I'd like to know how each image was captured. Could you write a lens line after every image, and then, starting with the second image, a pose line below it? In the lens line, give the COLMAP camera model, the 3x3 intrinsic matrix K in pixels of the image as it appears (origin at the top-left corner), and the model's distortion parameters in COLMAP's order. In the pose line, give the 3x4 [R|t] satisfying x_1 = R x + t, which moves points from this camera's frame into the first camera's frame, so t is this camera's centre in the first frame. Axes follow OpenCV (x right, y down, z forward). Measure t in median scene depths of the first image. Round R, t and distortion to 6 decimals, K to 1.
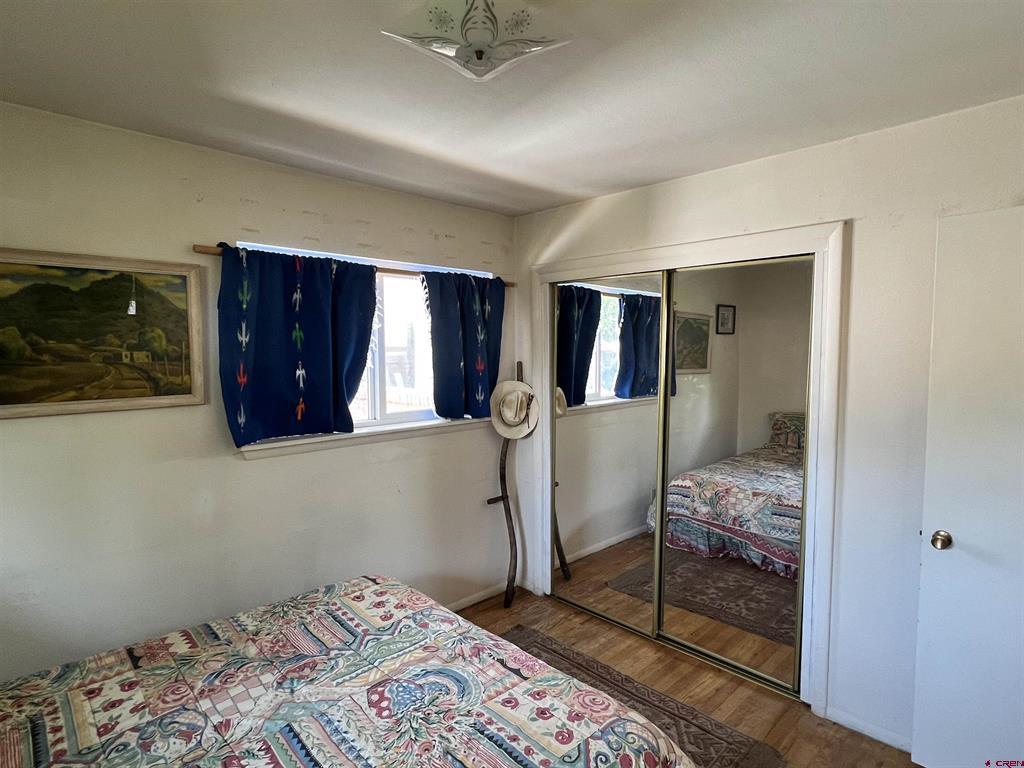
lens RADIAL K [[558.6, 0, 509.5], [0, 558.6, 385.7], [0, 0, 1]] dist [0.002981, 0.000536]
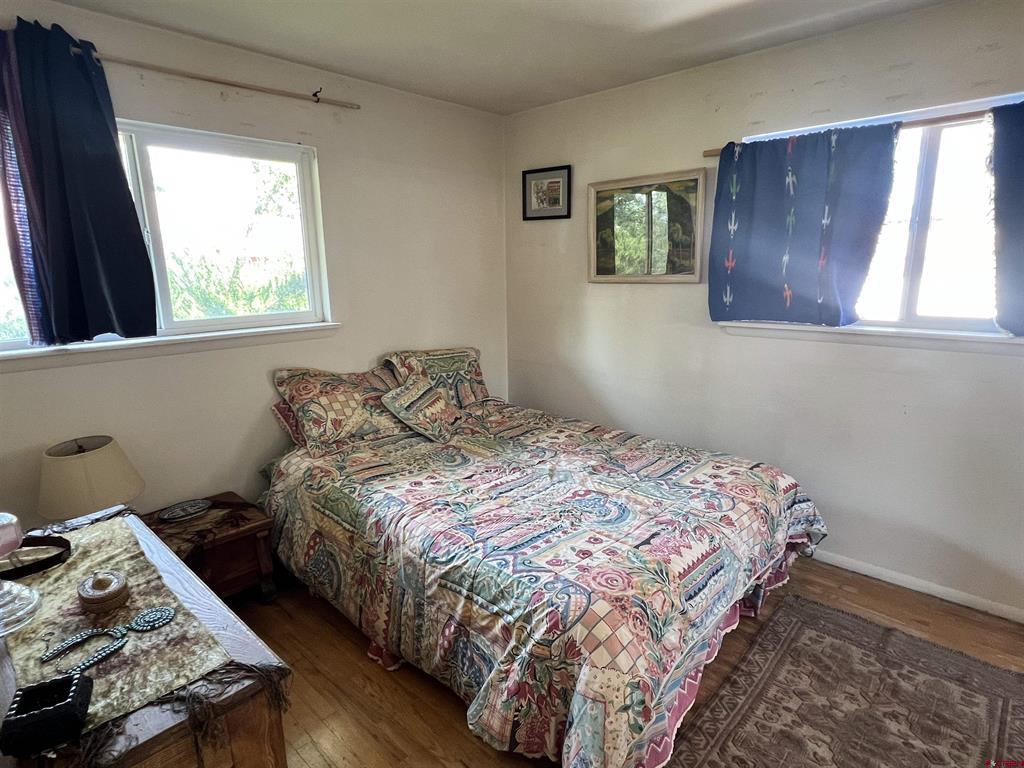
lens RADIAL K [[558.6, 0, 509.5], [0, 558.6, 384.8], [0, 0, 1]] dist [0.002981, 0.000536]
pose [[0.052206, 0.211700, -0.975939, 0.842896], [-0.052785, 0.976491, 0.208996, 0.019960], [0.997240, 0.040604, 0.062154, 0.598244]]
